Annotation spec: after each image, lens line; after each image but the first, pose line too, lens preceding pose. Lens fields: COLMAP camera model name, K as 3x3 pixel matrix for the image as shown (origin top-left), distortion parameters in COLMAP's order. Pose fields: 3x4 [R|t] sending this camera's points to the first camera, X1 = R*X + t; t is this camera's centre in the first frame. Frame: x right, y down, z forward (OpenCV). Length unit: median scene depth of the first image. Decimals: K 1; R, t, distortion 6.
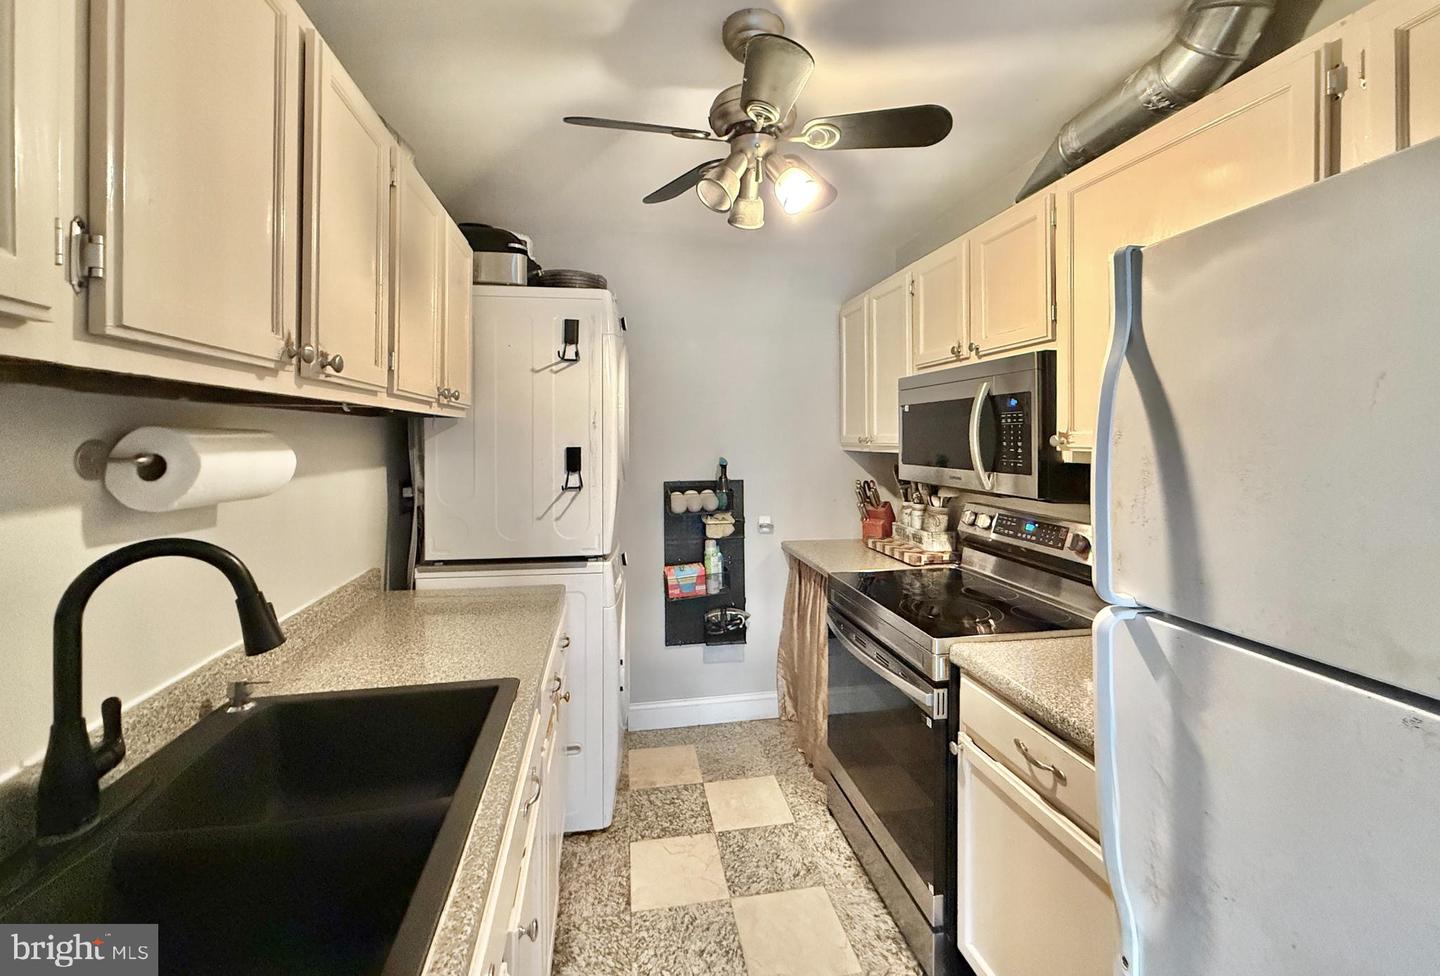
lens RADIAL K [[593.9, 0, 724.4], [0, 593.9, 434.9], [0, 0, 1]] dist [-0.002791, 0.000813]
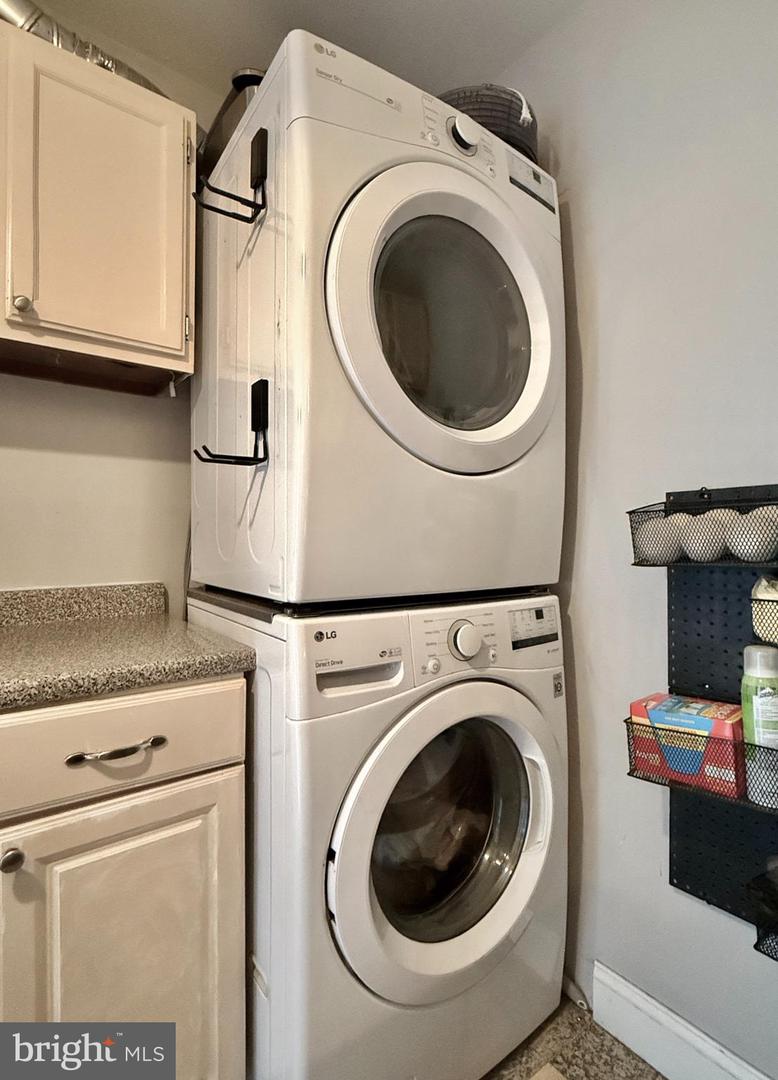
lens RADIAL K [[541.2, 0, 393.2], [0, 541.2, 534.3], [0, 0, 1]] dist [-0.001767, 0.000385]
pose [[0.456620, -0.010380, -0.889601, 0.216779], [-0.003580, 0.999902, -0.013504, 0.158212], [0.889654, 0.009351, 0.456539, 0.901492]]
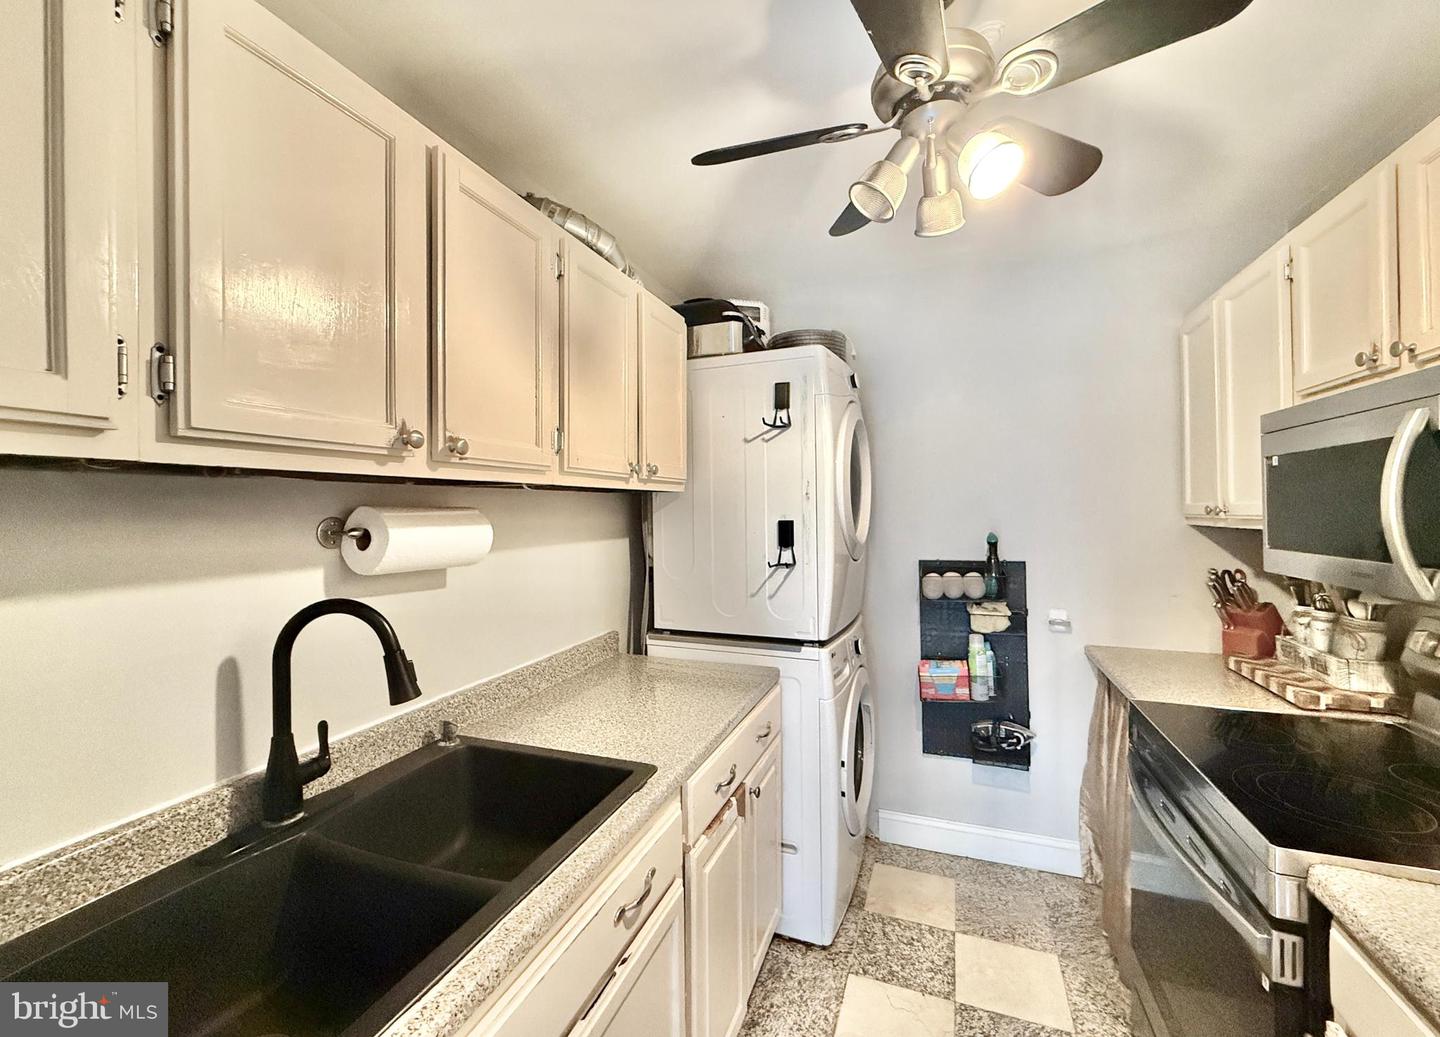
lens RADIAL K [[608.0, 0, 707.3], [0, 608.0, 505.7], [0, 0, 1]] dist [-0.003255, 0.000096]
pose [[0.847771, -0.010317, -0.530262, 0.145671], [0.011350, 0.999935, -0.001310, -0.002864], [0.530241, -0.004908, 0.847833, 0.135674]]
